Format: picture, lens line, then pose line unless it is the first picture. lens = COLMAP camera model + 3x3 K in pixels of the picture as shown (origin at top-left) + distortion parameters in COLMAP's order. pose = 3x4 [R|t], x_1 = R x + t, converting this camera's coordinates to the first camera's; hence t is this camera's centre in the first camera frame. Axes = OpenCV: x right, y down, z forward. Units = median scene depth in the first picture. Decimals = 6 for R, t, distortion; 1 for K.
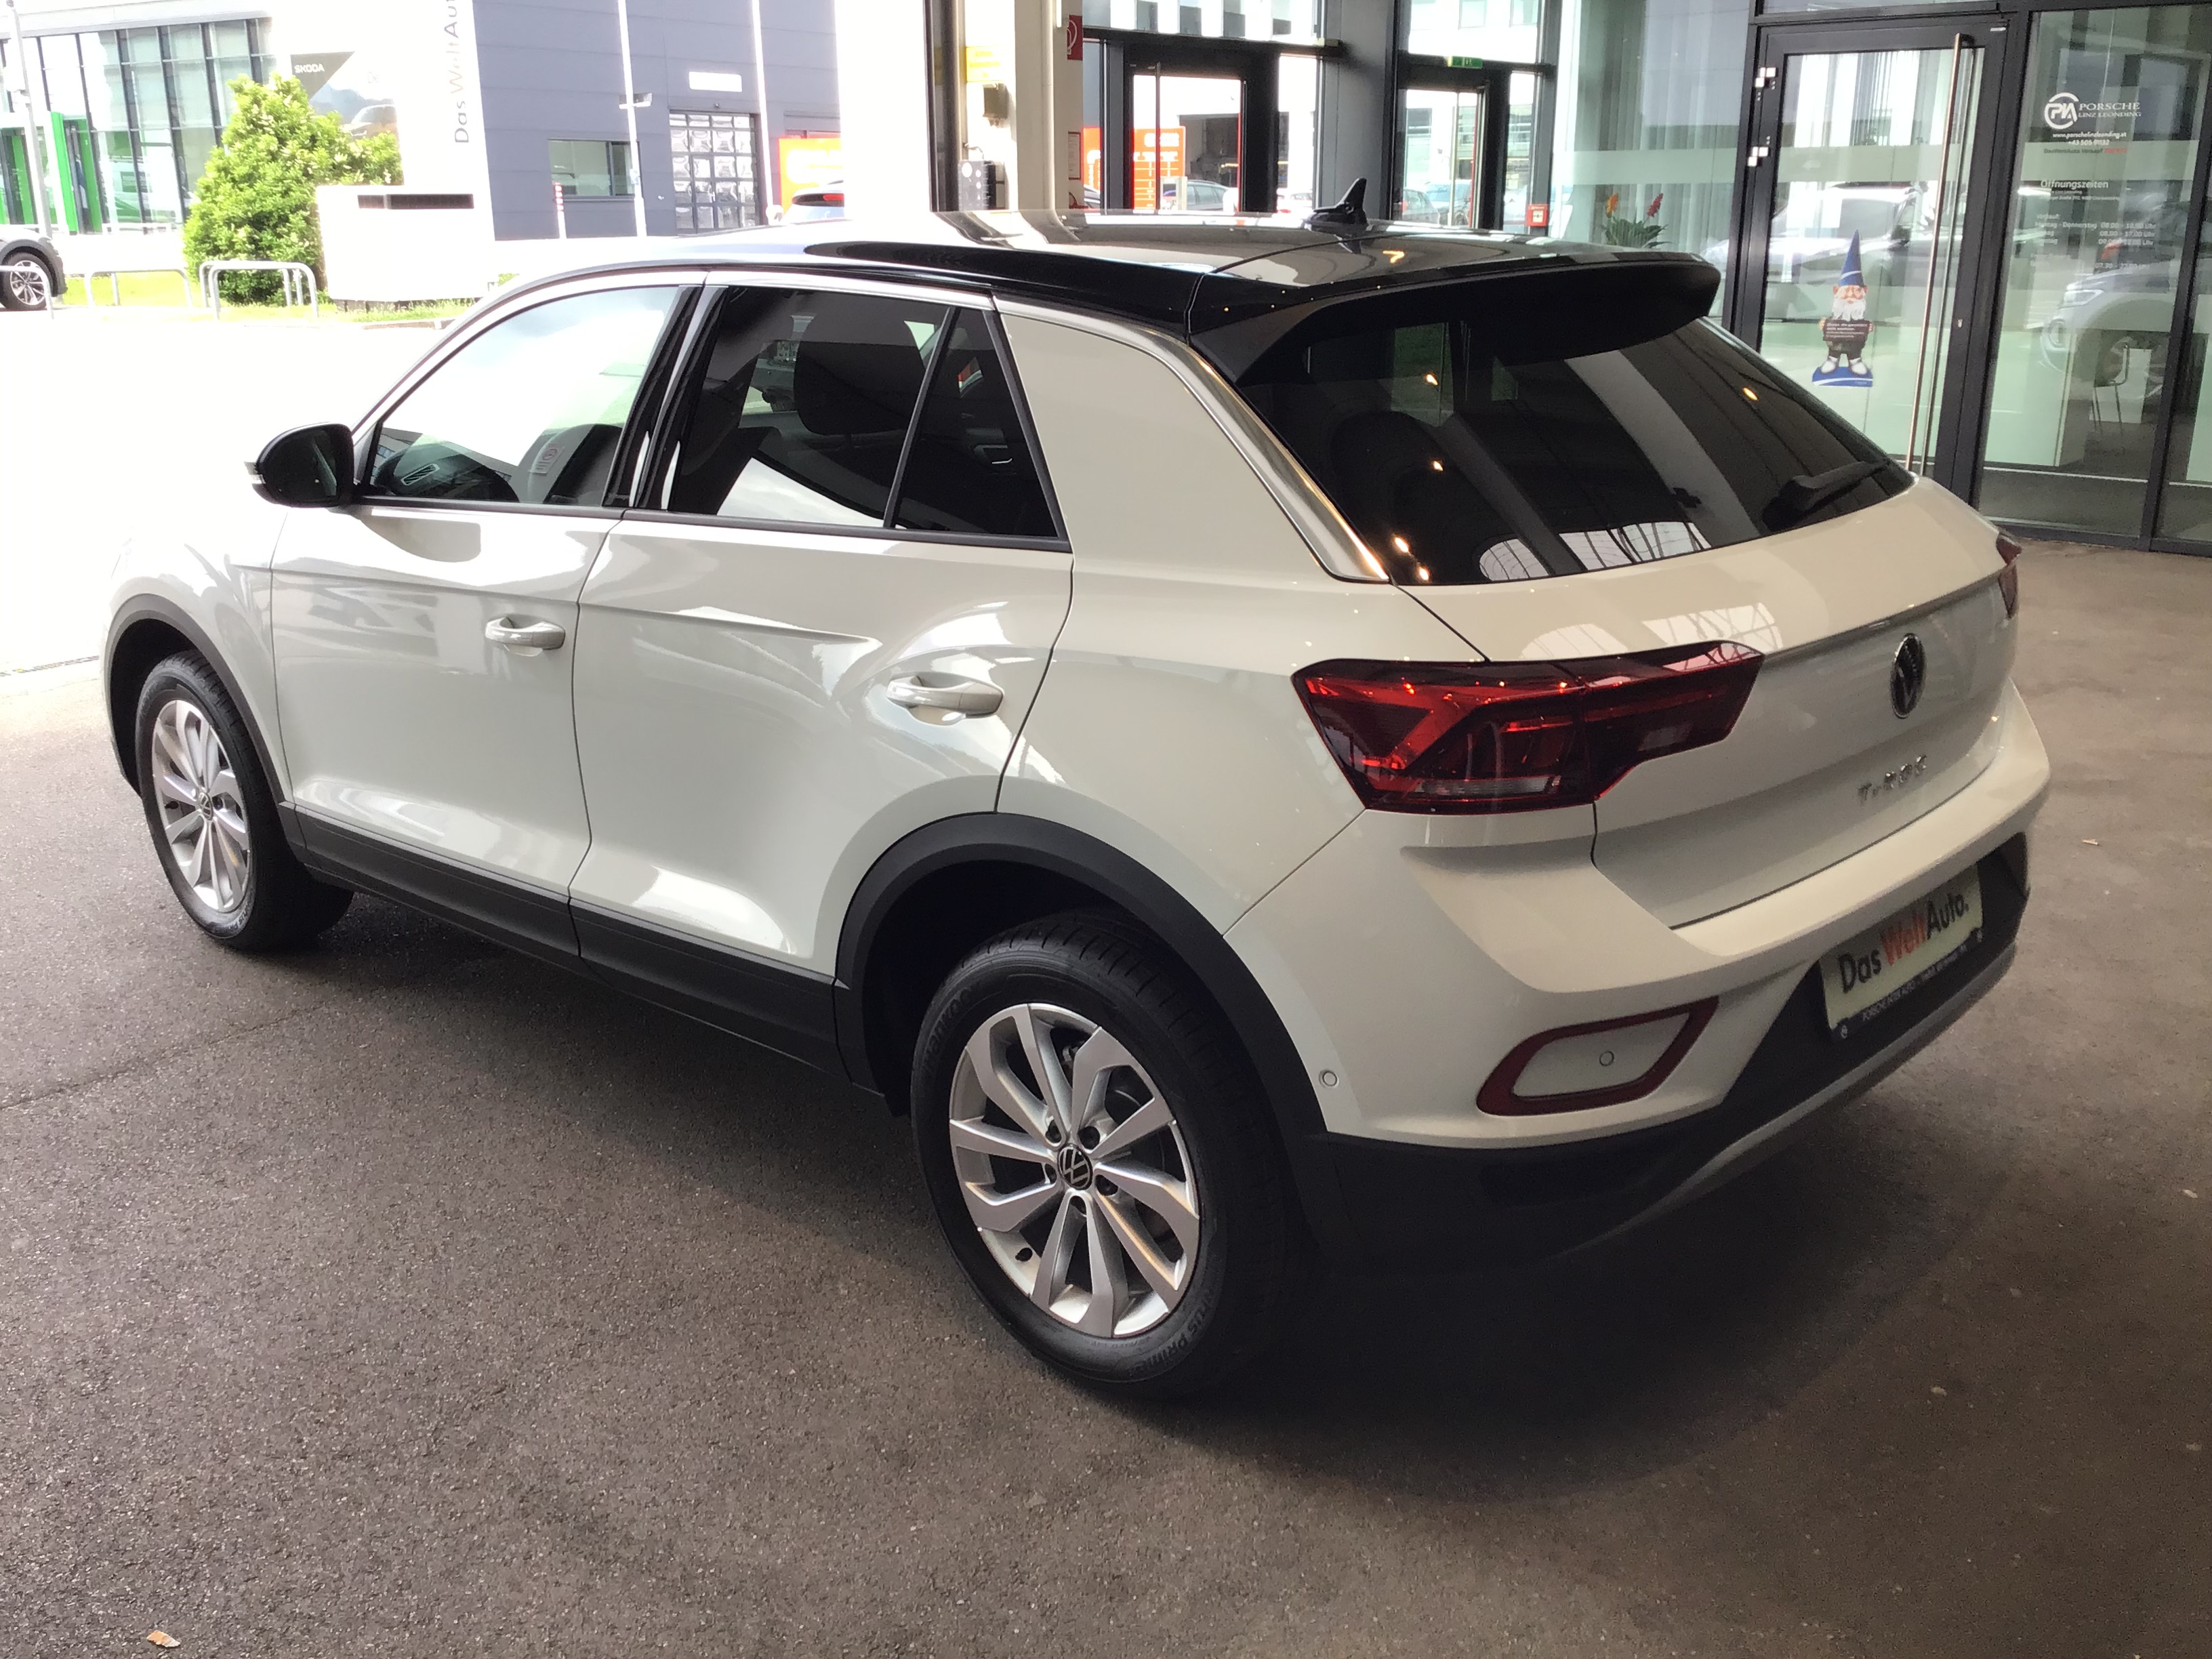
lens RADIAL K [[2047.6, 0, 1127.8], [0, 2047.6, 829.3], [0, 0, 1]] dist [0.057141, -0.117523]
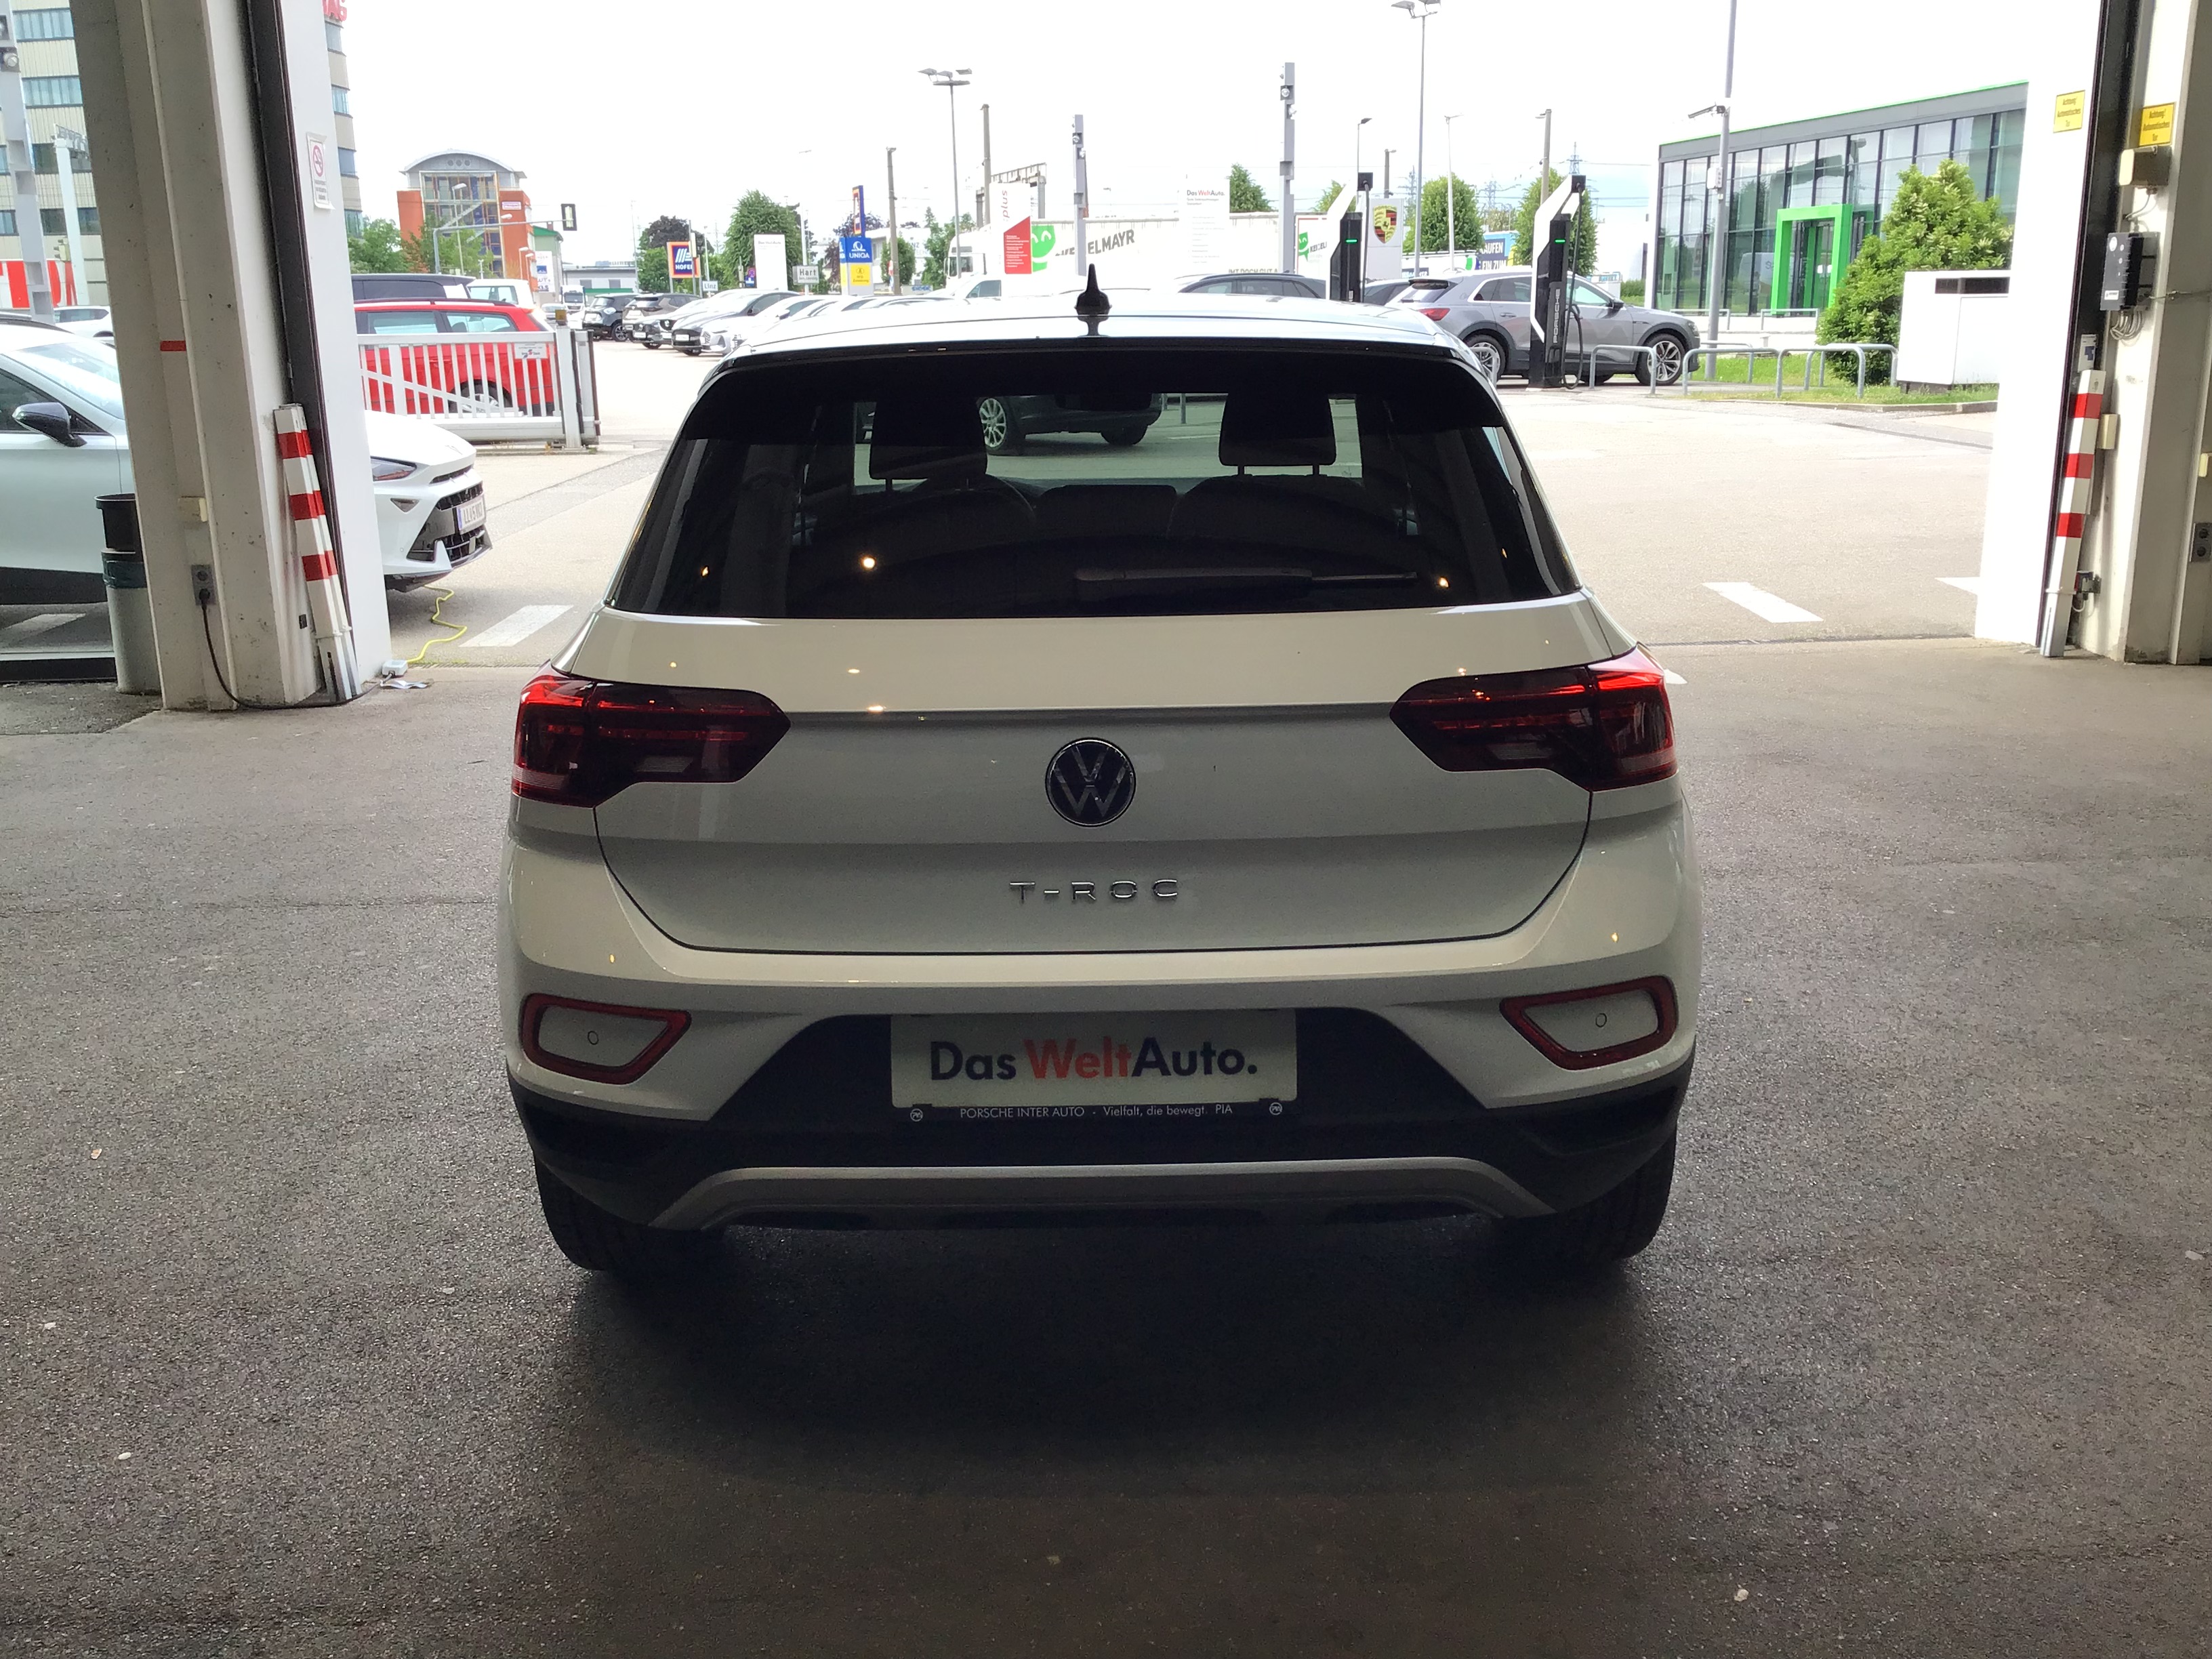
lens RADIAL K [[2041.0, 0, 1106.0], [0, 2041.0, 829.5], [0, 0, 1]] dist [0.083065, -0.149739]
pose [[0.666302, 0.182949, -0.722891, 0.113545], [-0.210585, 0.976141, 0.052941, -0.011054], [0.715329, 0.116955, 0.688931, 0.039110]]
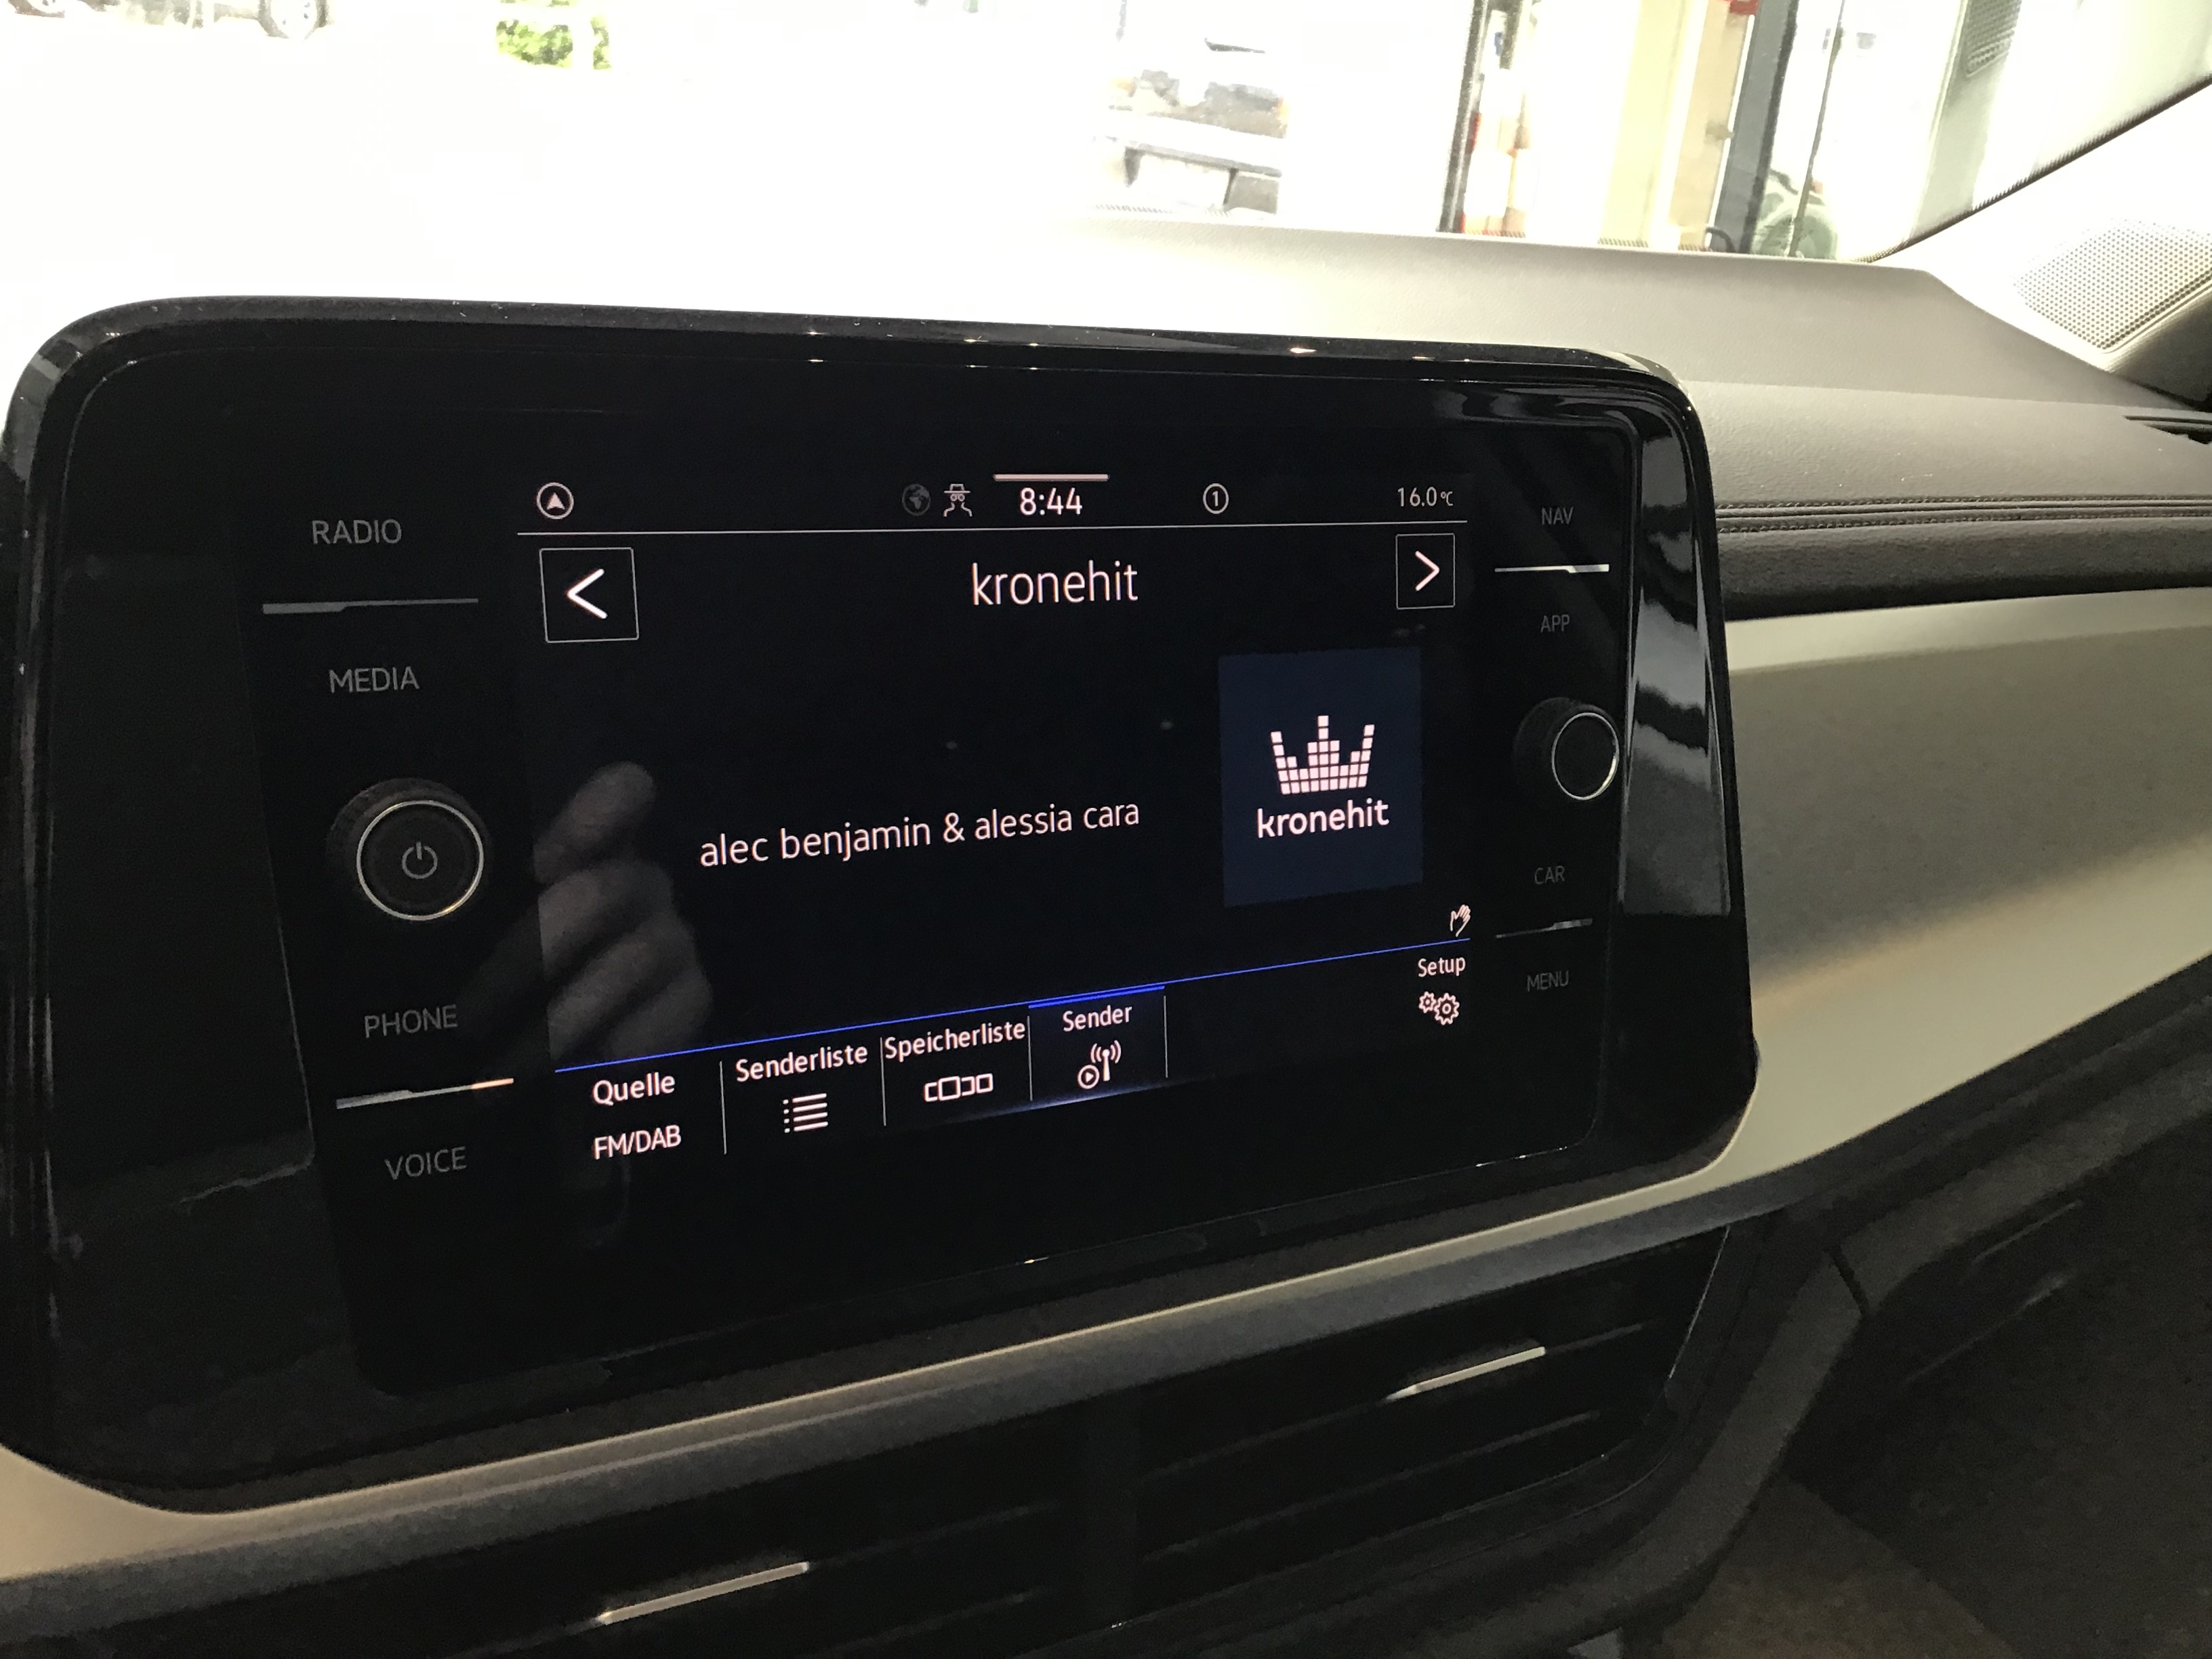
lens RADIAL K [[2016.4, 0, 1151.3], [0, 2016.4, 829.8], [0, 0, 1]] dist [0.126376, -0.295971]
pose [[0.981704, 0.162519, -0.099223, -0.032338], [-0.157005, 0.985706, 0.061105, -0.031173], [0.107735, -0.044408, 0.993187, 0.160546]]
